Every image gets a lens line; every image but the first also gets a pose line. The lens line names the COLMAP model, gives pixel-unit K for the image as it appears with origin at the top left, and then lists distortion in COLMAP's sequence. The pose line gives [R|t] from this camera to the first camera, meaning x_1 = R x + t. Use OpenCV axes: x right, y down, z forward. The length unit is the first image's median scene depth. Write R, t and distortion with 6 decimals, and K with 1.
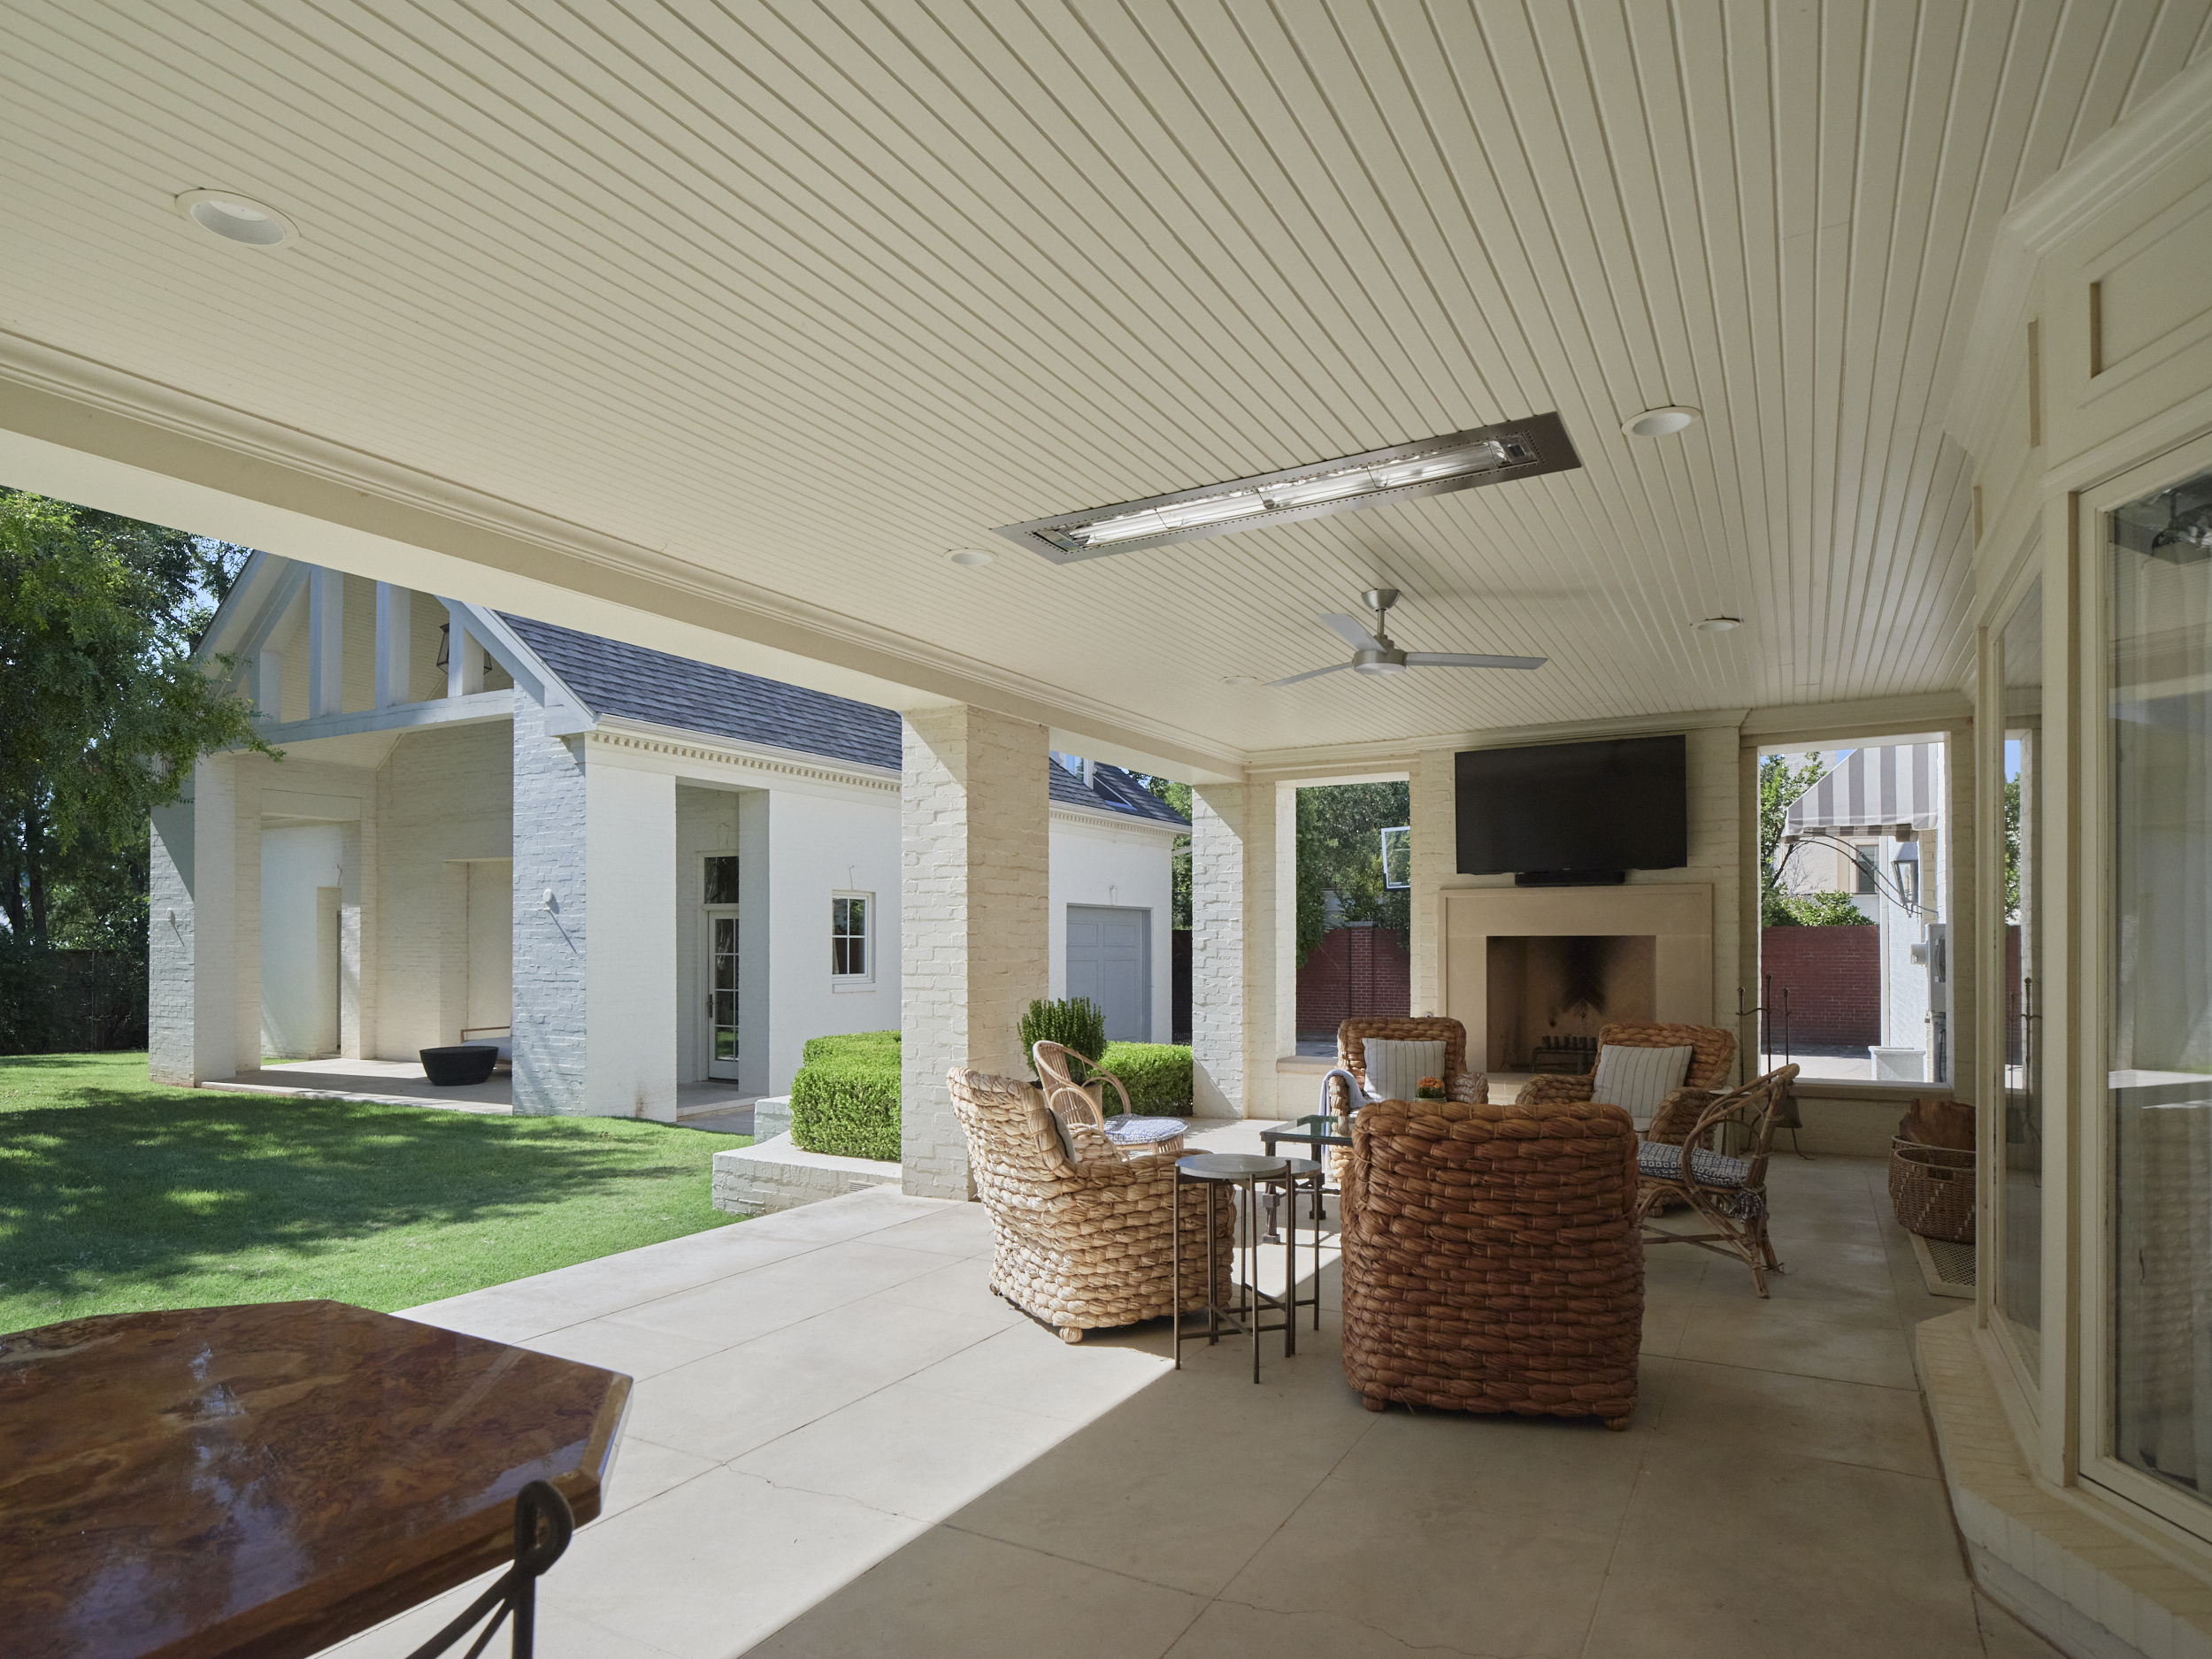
lens RADIAL K [[1231.0, 0, 1106.0], [0, 1231.0, 829.5], [0, 0, 1]] dist [-0.016068, -0.000076]
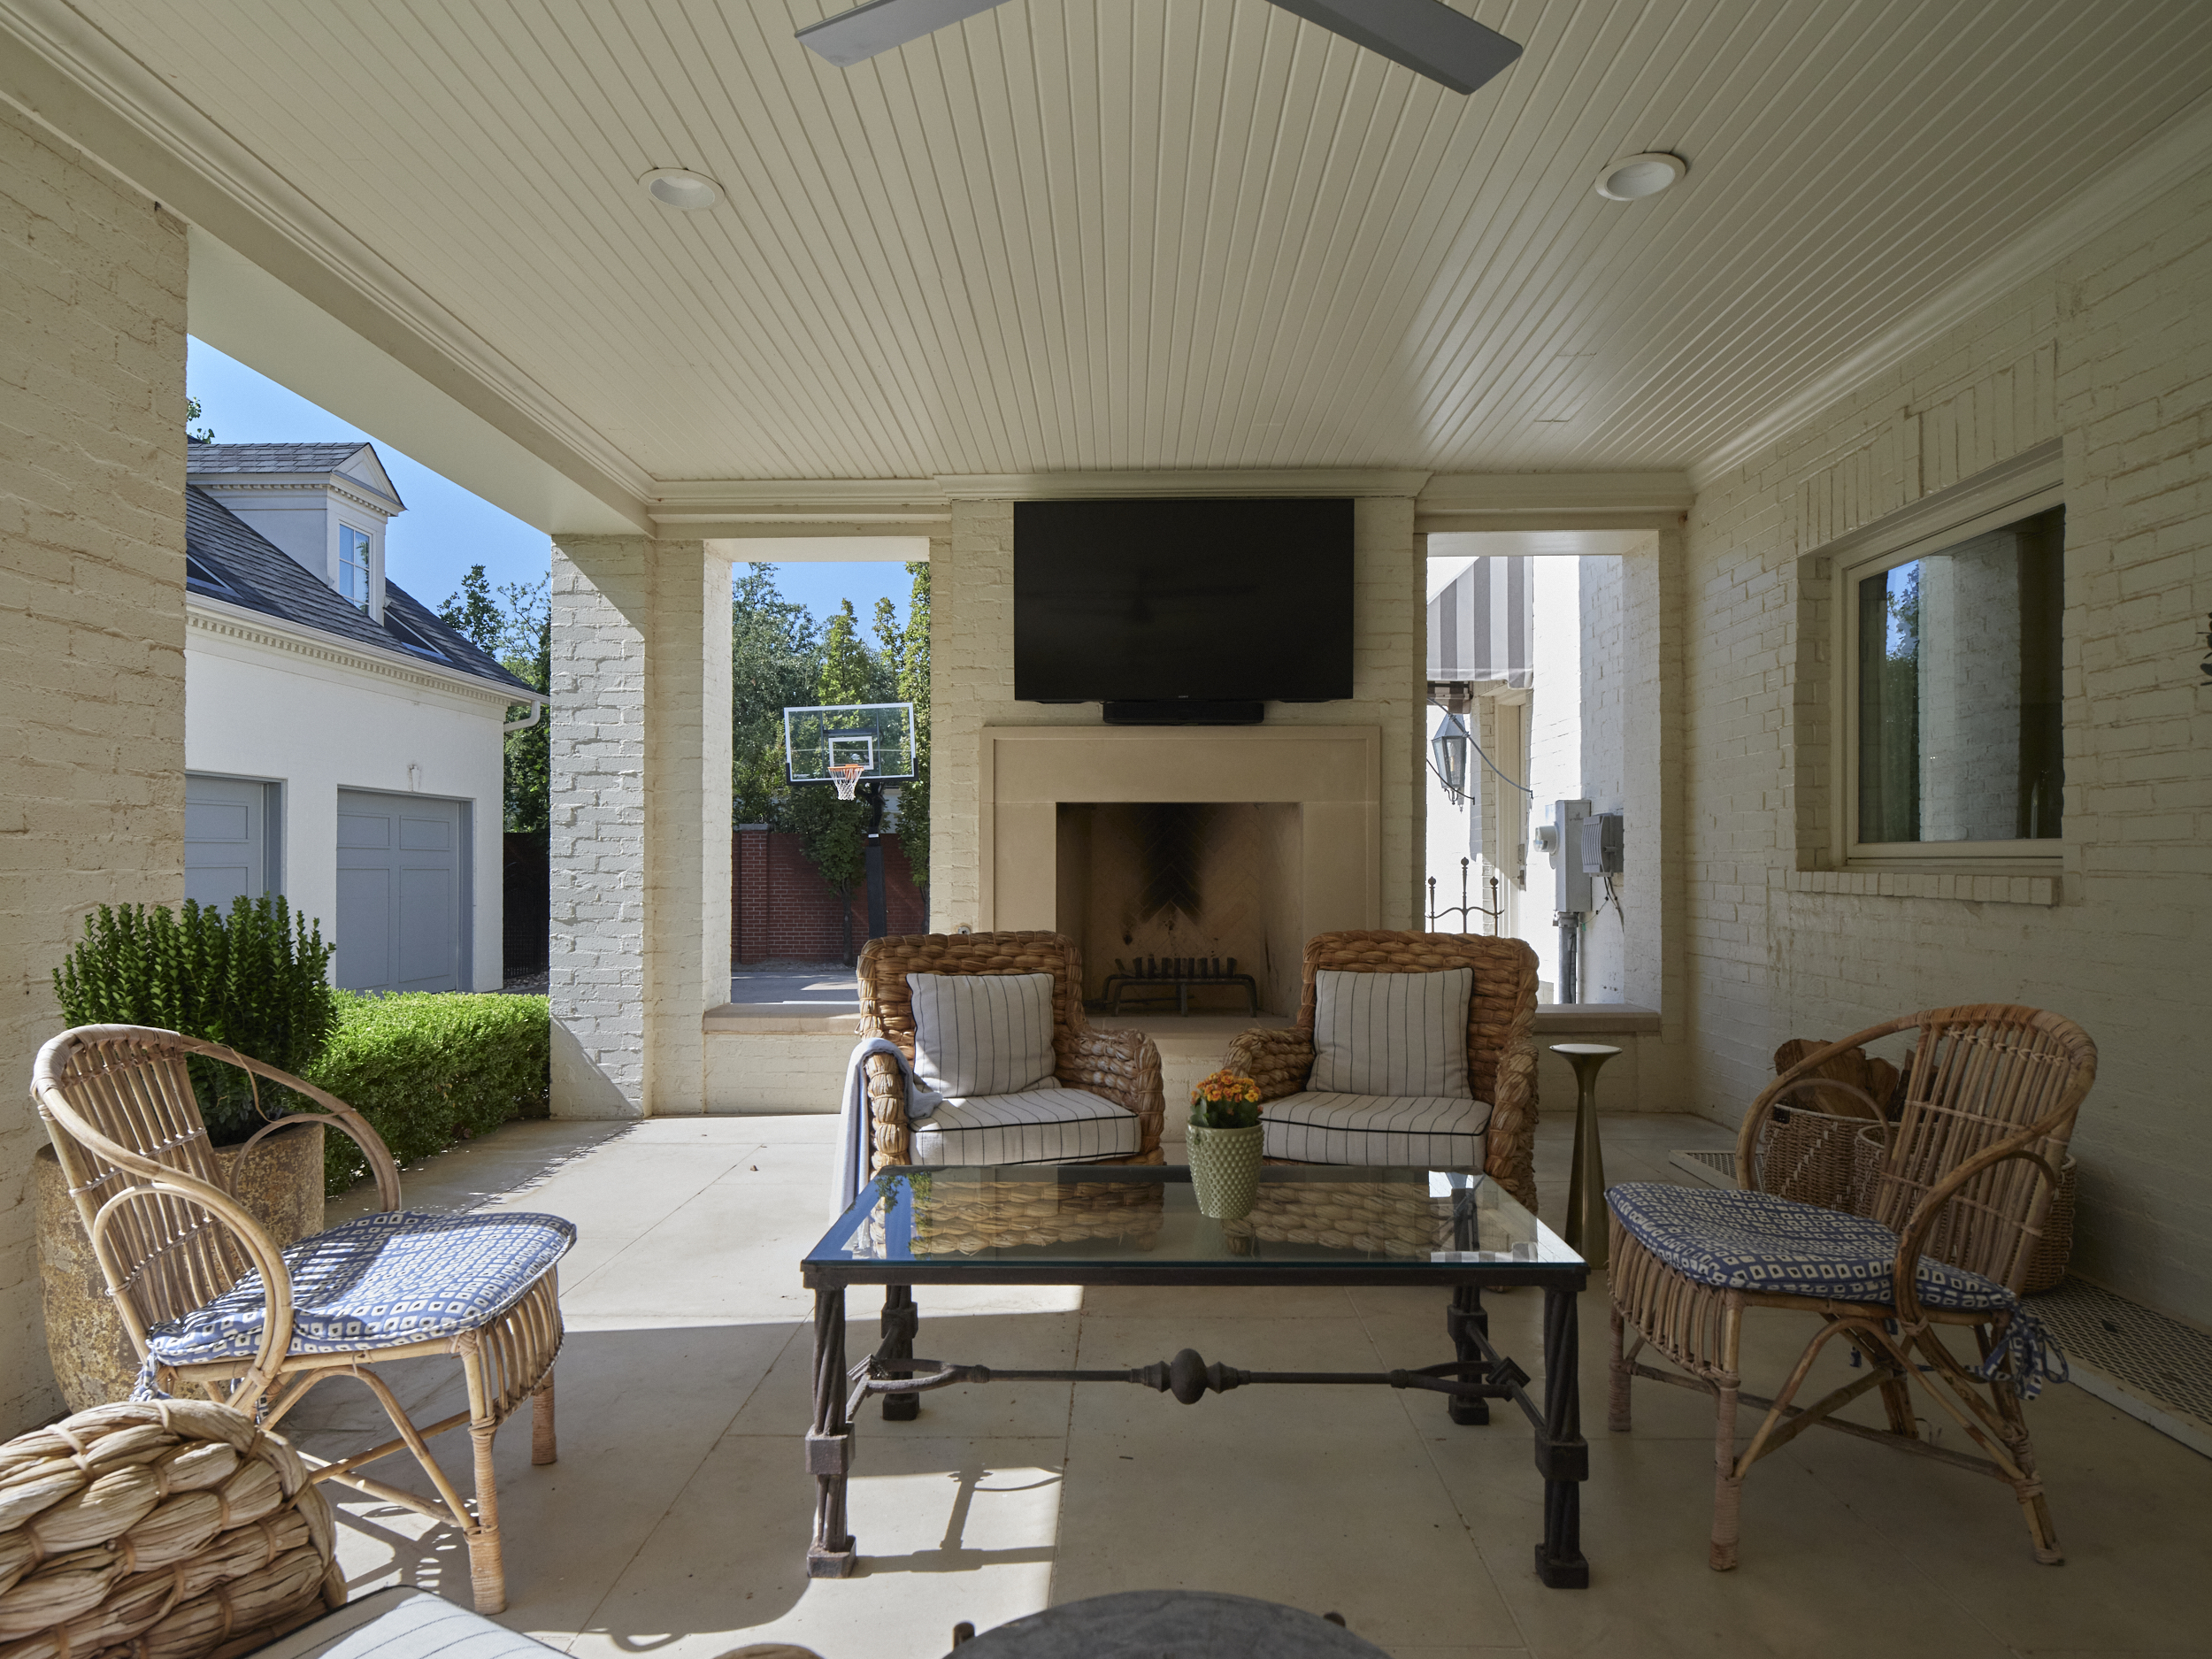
lens RADIAL K [[1429.3, 0, 1096.9], [0, 1429.3, 850.0], [0, 0, 1]] dist [-0.004206, -0.000544]
pose [[0.901216, -0.000008, 0.433371, 0.013403], [-0.038376, 0.996070, 0.079824, 0.050062], [-0.431668, -0.088570, 0.897674, 0.323469]]
